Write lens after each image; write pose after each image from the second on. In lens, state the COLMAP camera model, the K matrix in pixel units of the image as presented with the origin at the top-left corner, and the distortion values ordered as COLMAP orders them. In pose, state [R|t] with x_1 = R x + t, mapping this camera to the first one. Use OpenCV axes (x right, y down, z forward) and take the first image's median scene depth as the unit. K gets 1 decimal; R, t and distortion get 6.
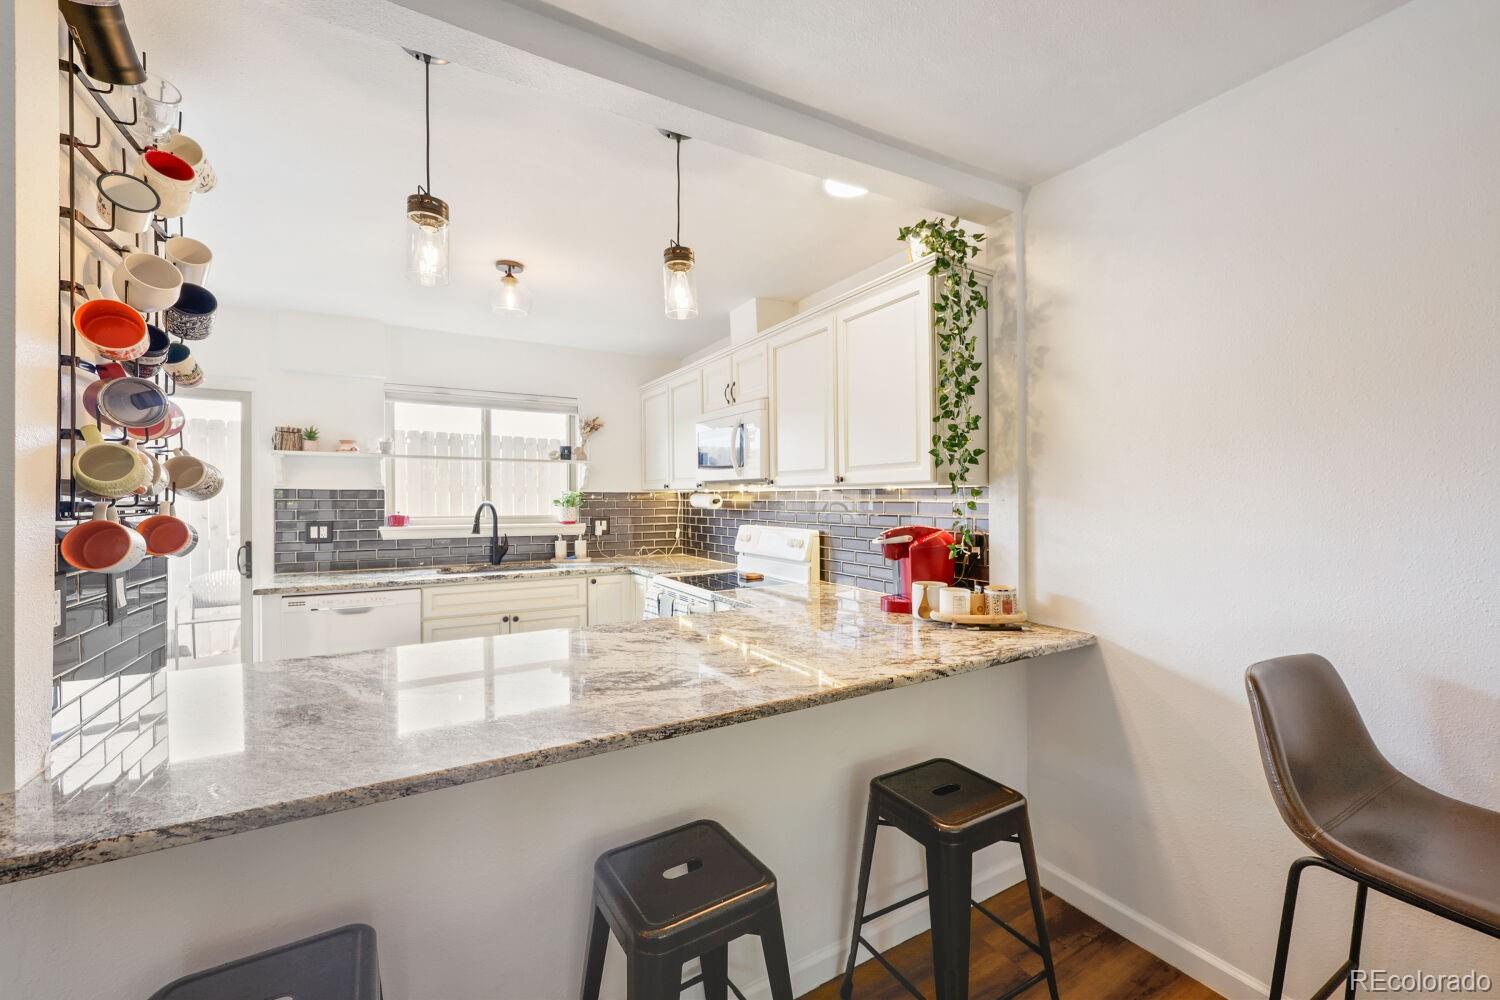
lens RADIAL K [[604.6, 0, 750.0], [0, 604.6, 495.8], [0, 0, 1]] dist [-0.002909, 0.001144]
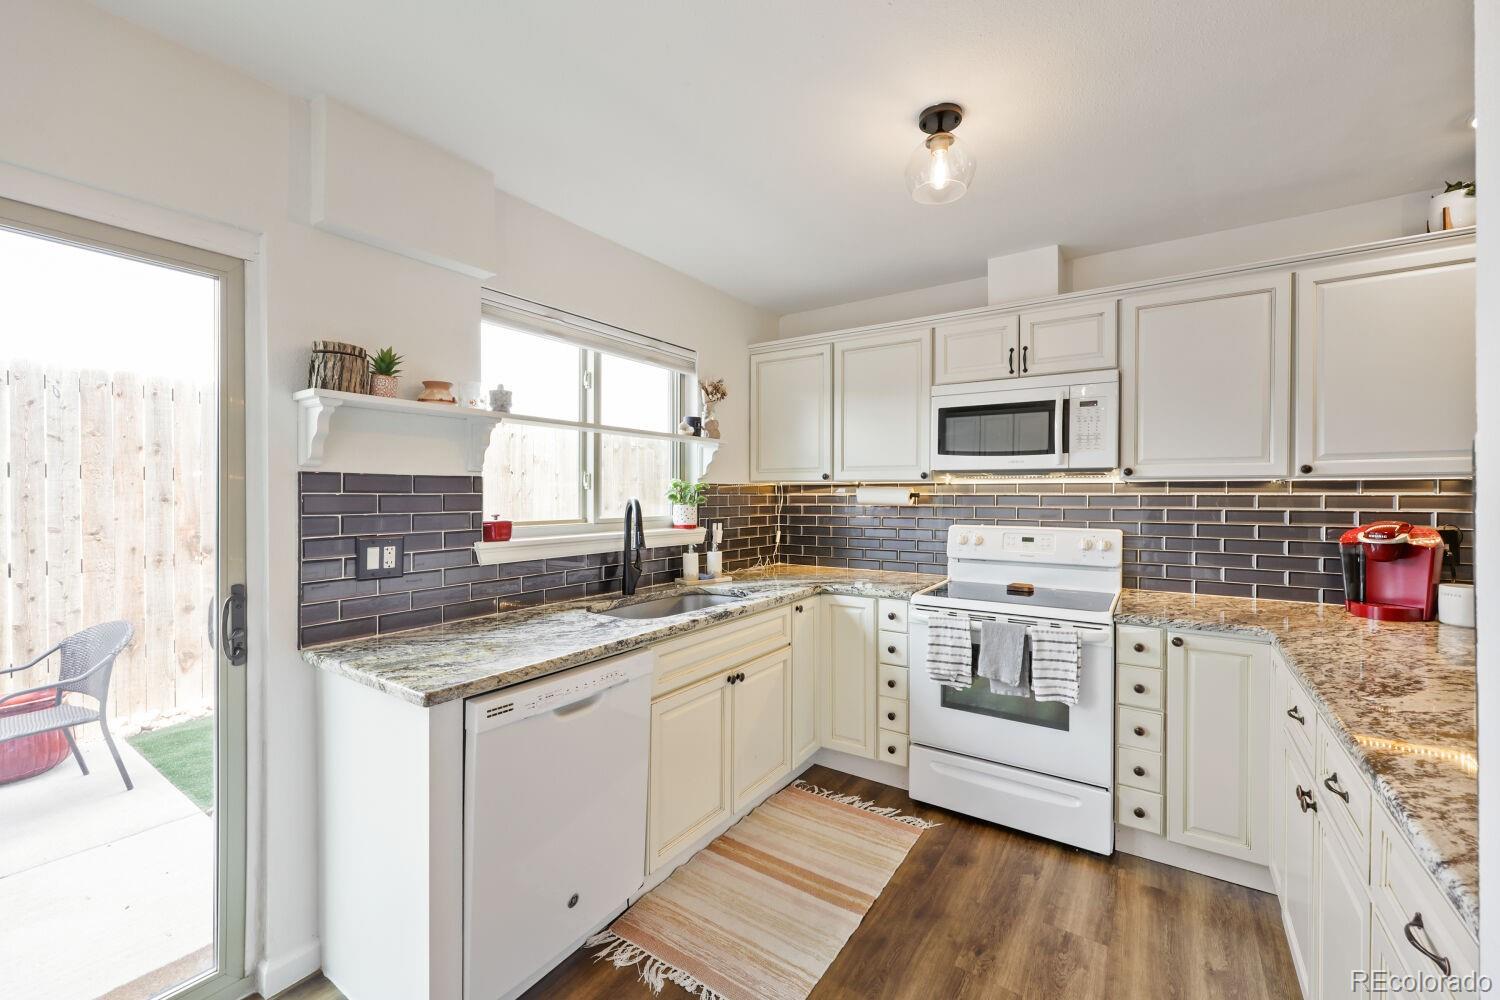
lens RADIAL K [[604.6, 0, 743.0], [0, 604.6, 493.6], [0, 0, 1]] dist [-0.002909, 0.001144]
pose [[0.904536, 0.001753, 0.426394, -0.688493], [-0.003402, 0.999989, 0.003106, 0.004313], [-0.426384, -0.004260, 0.904532, 0.425480]]
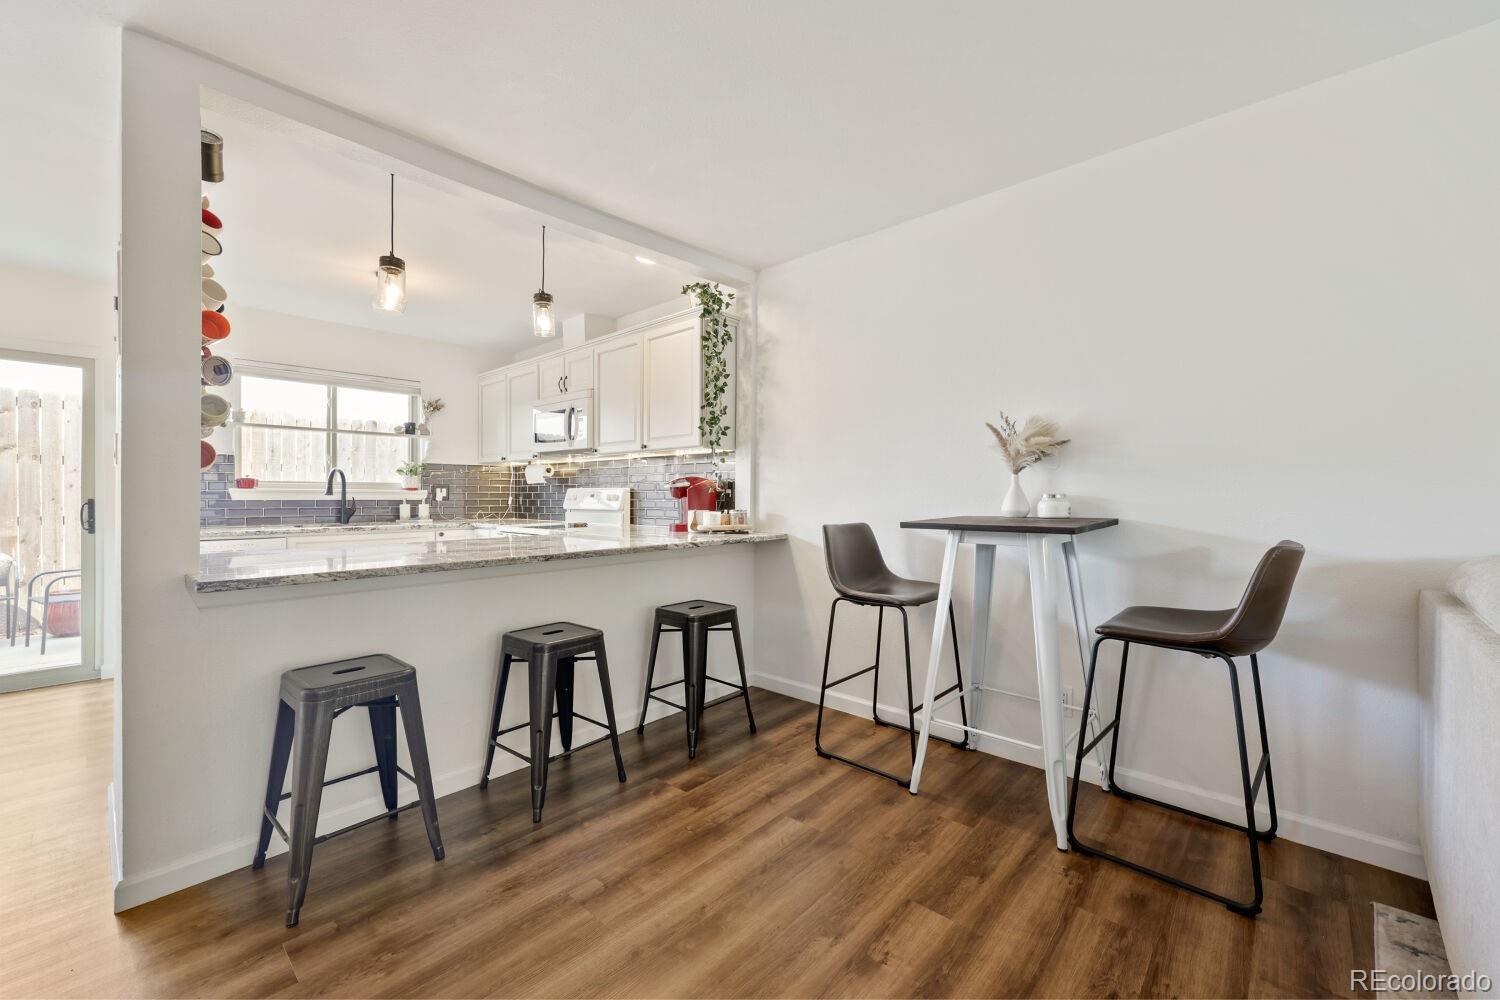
lens RADIAL K [[604.6, 0, 742.2], [0, 604.6, 491.6], [0, 0, 1]] dist [-0.002909, 0.001144]
pose [[0.958330, 0.005066, 0.285619, -0.031737], [-0.004106, 0.999984, -0.003958, 0.064310], [-0.285634, 0.002620, 0.958335, -0.358598]]
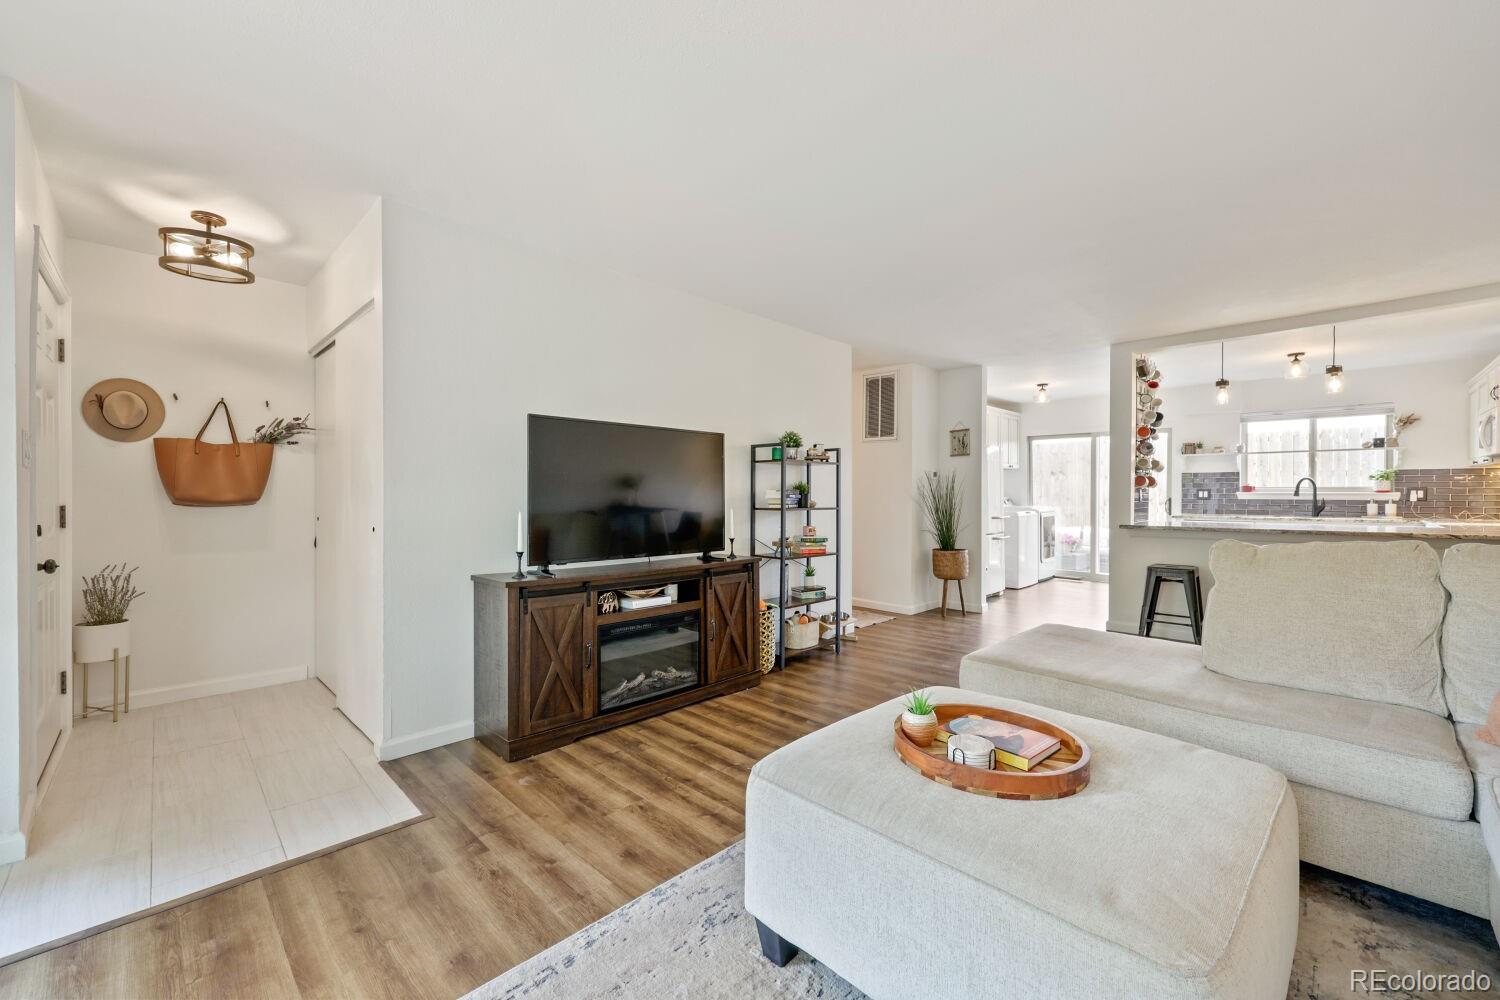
lens RADIAL K [[604.6, 0, 748.6], [0, 604.6, 494.4], [0, 0, 1]] dist [-0.002909, 0.001144]
pose [[0.268926, 0.001380, -0.963160, 0.840622], [0.002027, 0.999996, 0.001998, 0.057082], [0.963159, -0.002489, 0.268922, -1.029229]]
